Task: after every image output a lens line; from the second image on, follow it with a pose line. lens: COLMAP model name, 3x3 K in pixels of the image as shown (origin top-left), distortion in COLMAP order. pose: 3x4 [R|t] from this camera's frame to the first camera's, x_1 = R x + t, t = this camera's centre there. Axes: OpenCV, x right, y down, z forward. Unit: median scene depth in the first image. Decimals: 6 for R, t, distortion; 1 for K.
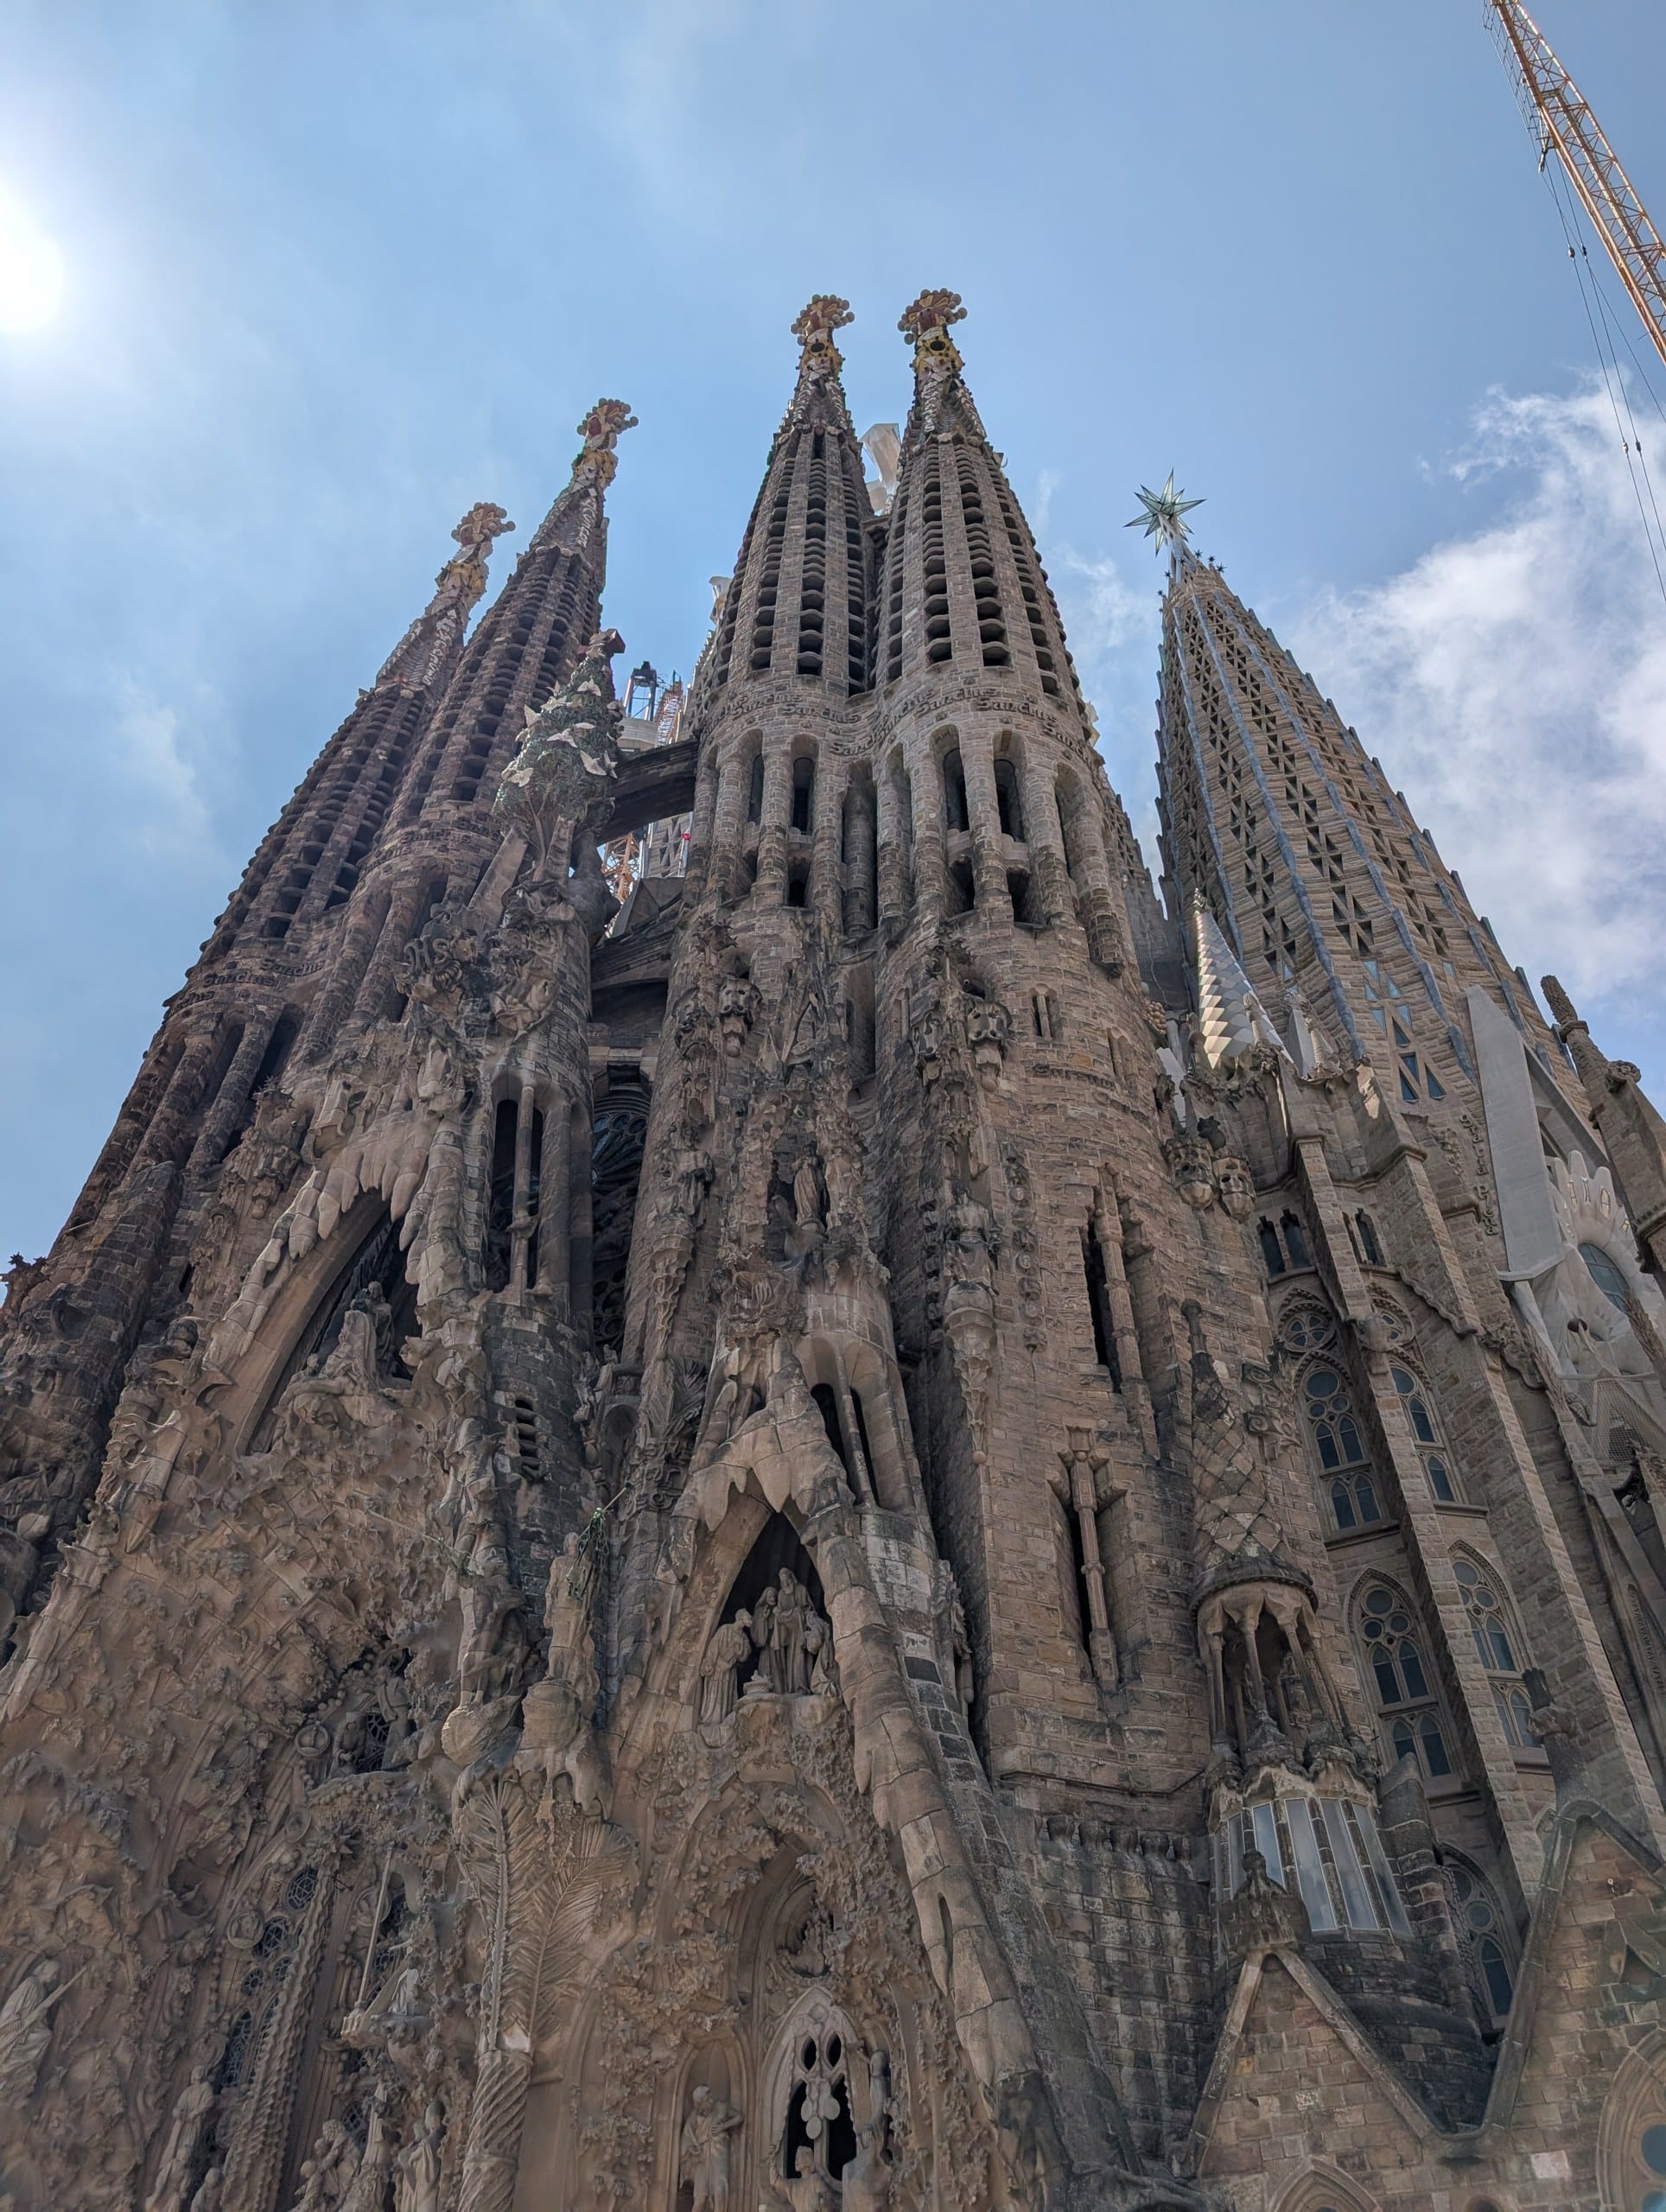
lens RADIAL K [[1559.2, 0, 857.8], [0, 1559.2, 1109.8], [0, 0, 1]] dist [0.011917, -0.007873]
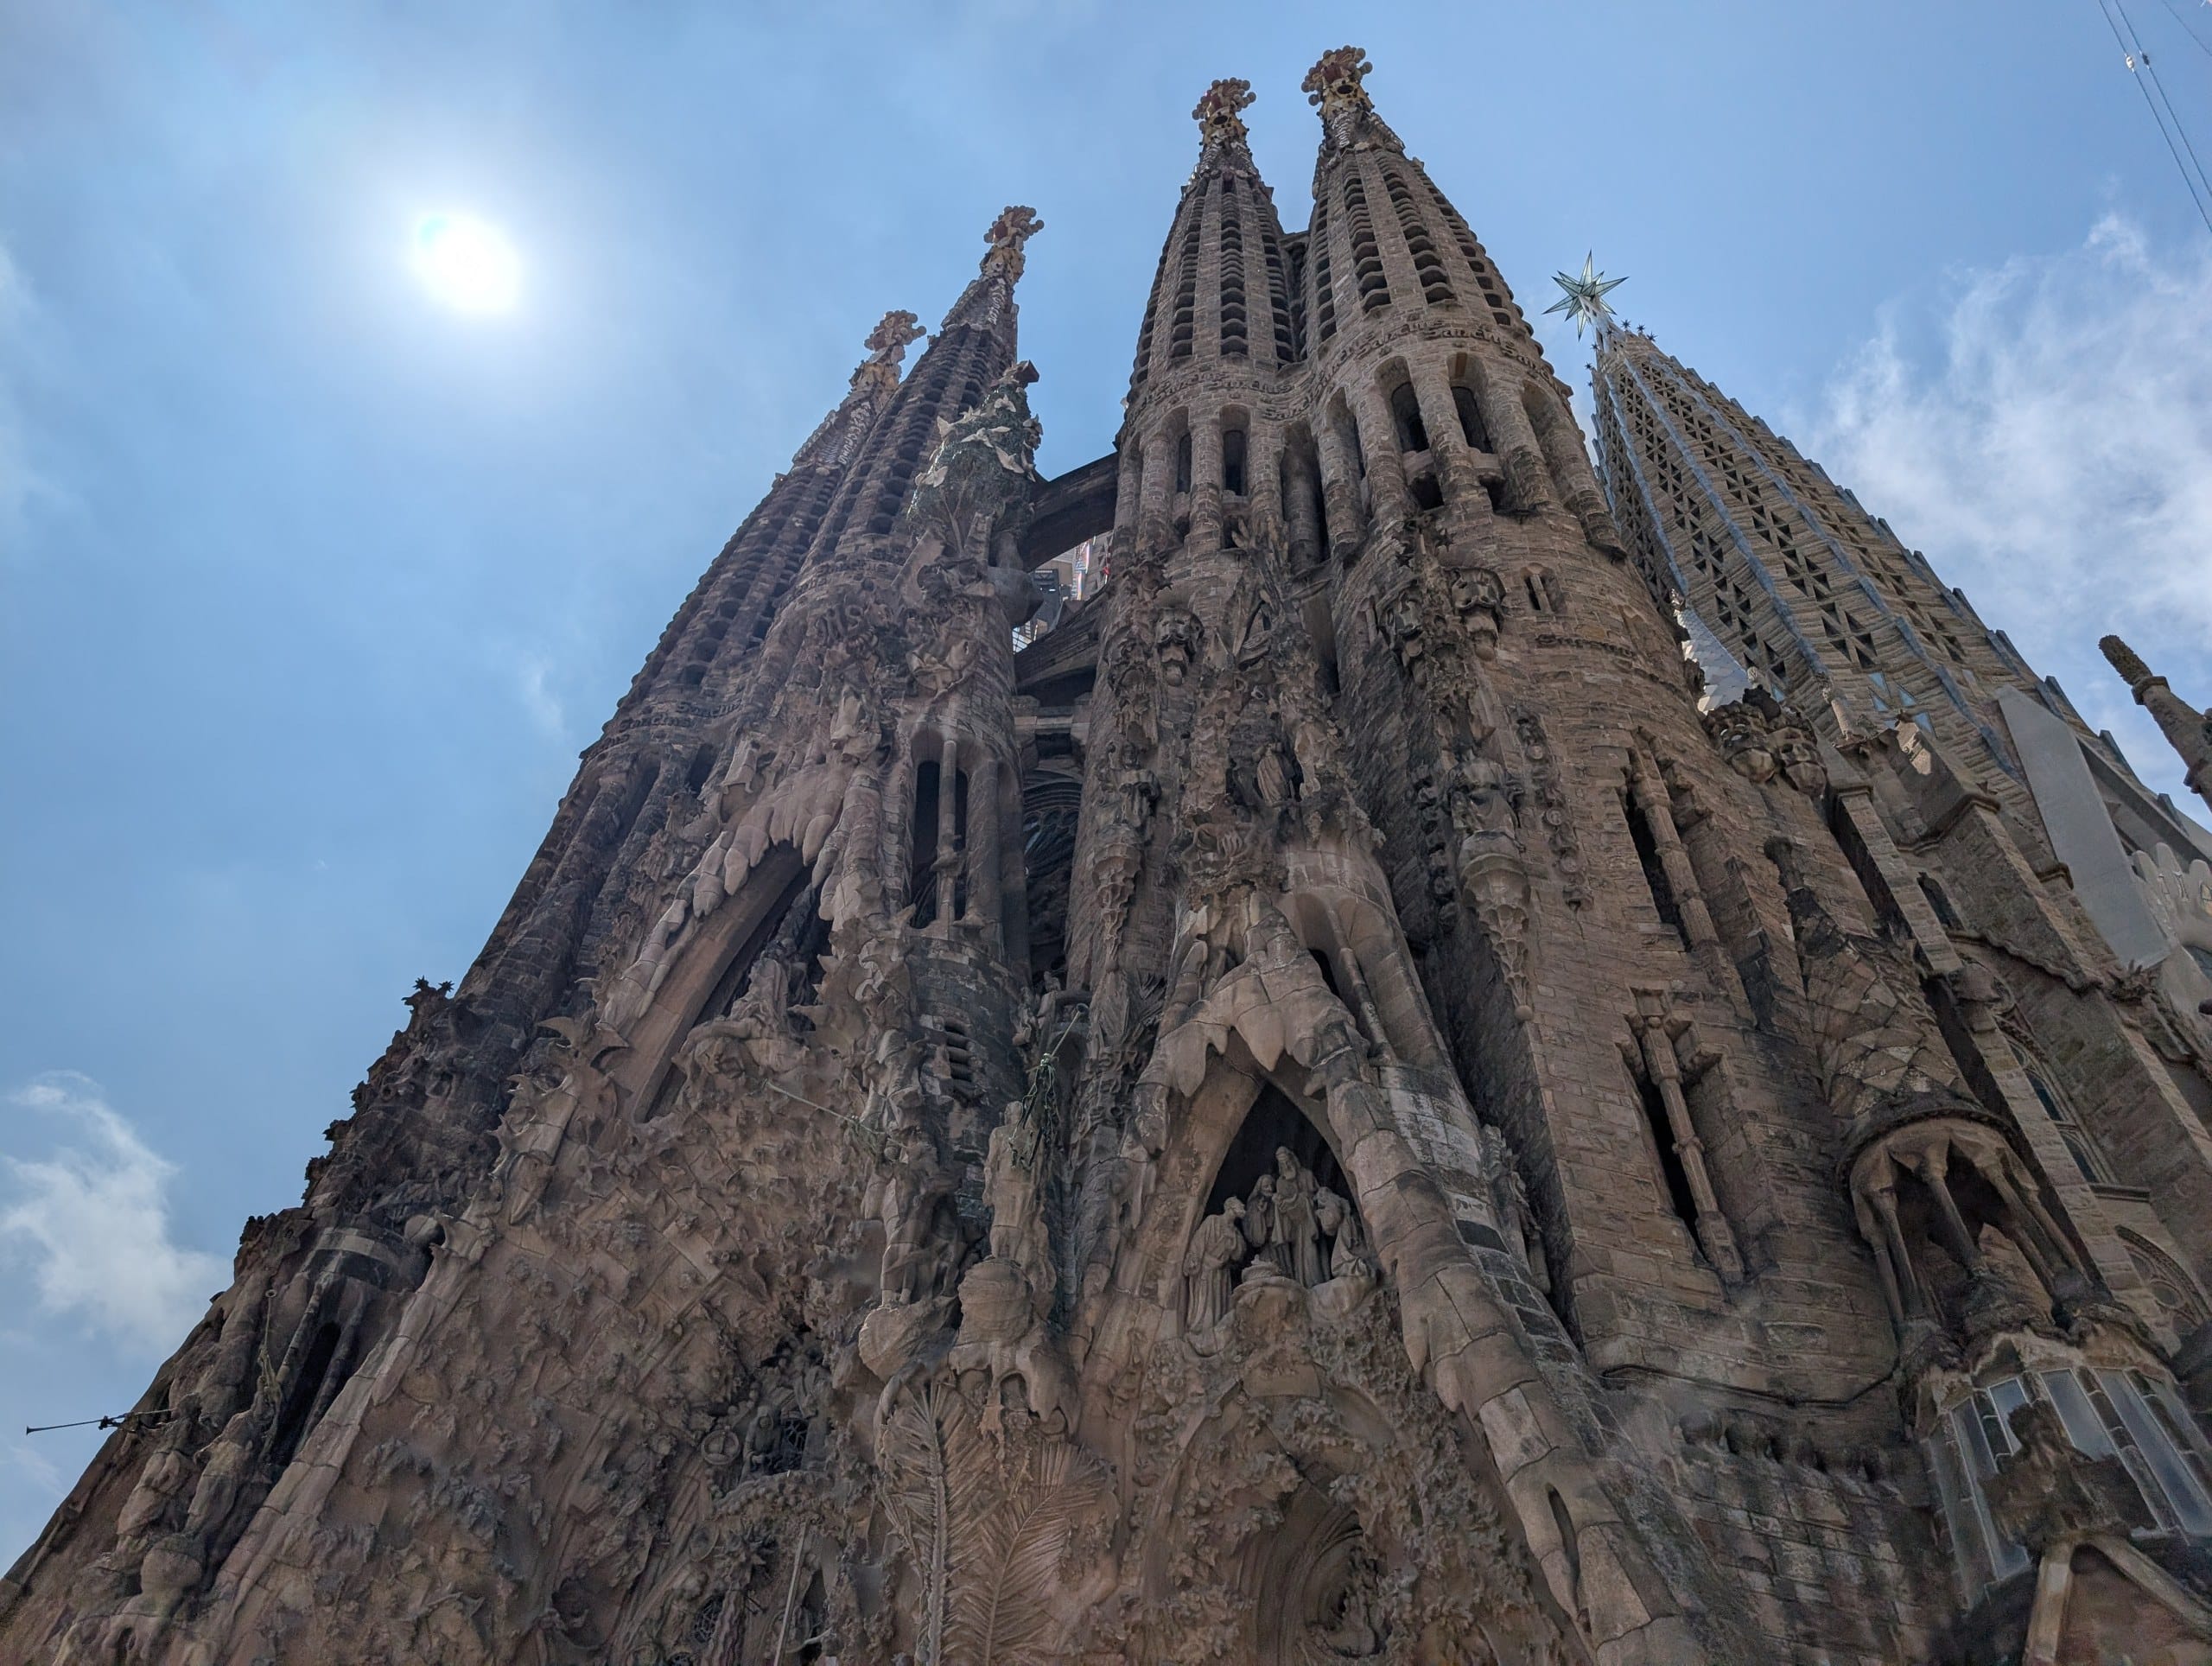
lens RADIAL K [[1559.2, 0, 1097.9], [0, 1559.2, 847.8], [0, 0, 1]] dist [0.011917, -0.007873]
pose [[0.991668, -0.054251, -0.116842, -0.028870], [0.042085, 0.993667, -0.104190, 0.161866], [0.121755, 0.098404, 0.987670, 0.146743]]
